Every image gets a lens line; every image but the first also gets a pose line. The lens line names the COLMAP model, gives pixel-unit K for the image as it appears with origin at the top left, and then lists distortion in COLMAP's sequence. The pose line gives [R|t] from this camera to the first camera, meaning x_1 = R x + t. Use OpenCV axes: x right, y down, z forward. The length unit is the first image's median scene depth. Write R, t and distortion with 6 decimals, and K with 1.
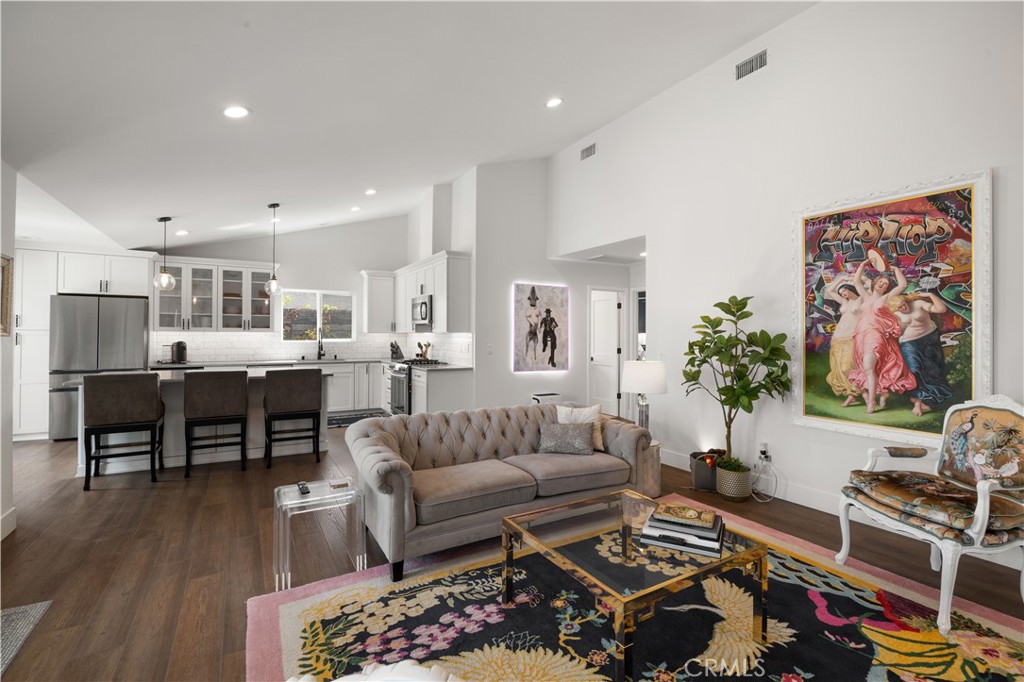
lens RADIAL K [[461.8, 0, 511.3], [0, 461.8, 333.0], [0, 0, 1]] dist [-0.012356, 0.000845]
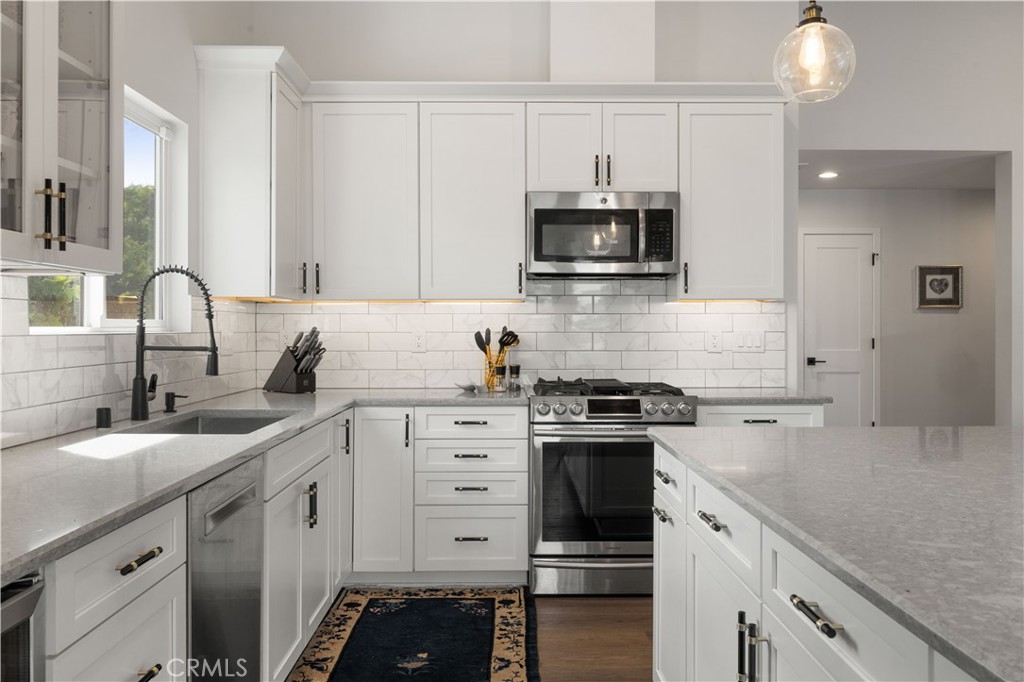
lens RADIAL K [[809.8, 0, 509.8], [0, 809.8, 337.0], [0, 0, 1]] dist [0.000040, -0.003652]
pose [[0.497317, -0.011280, 0.867496, -1.705942], [0.000623, 0.999920, 0.012645, 0.042913], [-0.867569, -0.005748, 0.497284, 1.771497]]
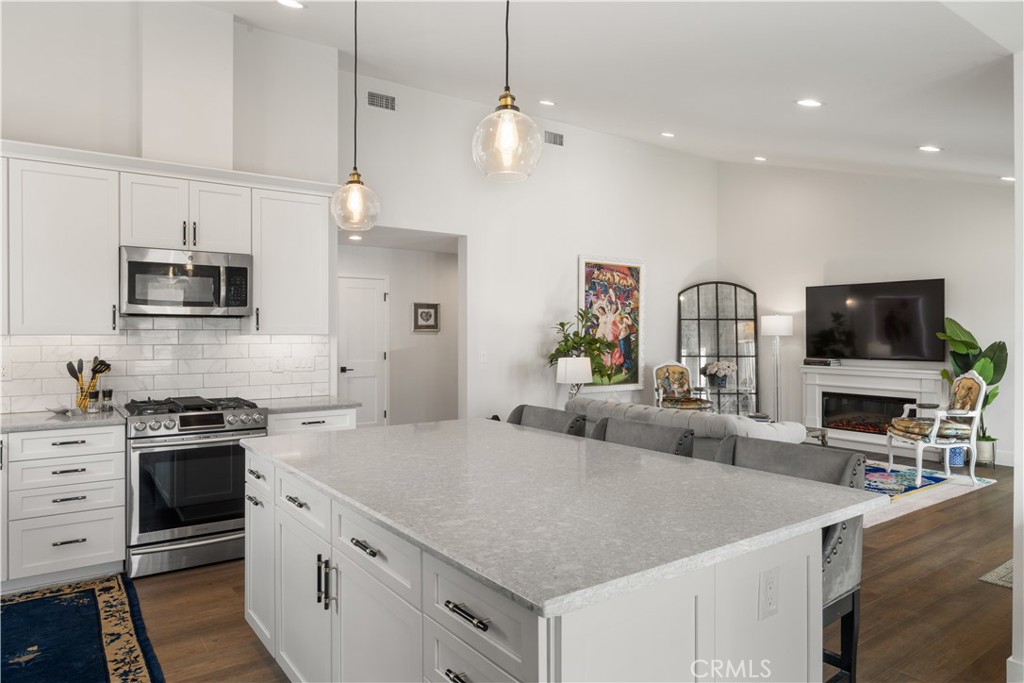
lens RADIAL K [[657.4, 0, 513.8], [0, 657.4, 337.2], [0, 0, 1]] dist [-0.007797, -0.001278]
pose [[-0.098826, -0.012110, 0.995031, -1.910065], [-0.004849, 0.999920, 0.011688, -0.018829], [-0.995093, -0.003670, -0.098877, 1.763131]]
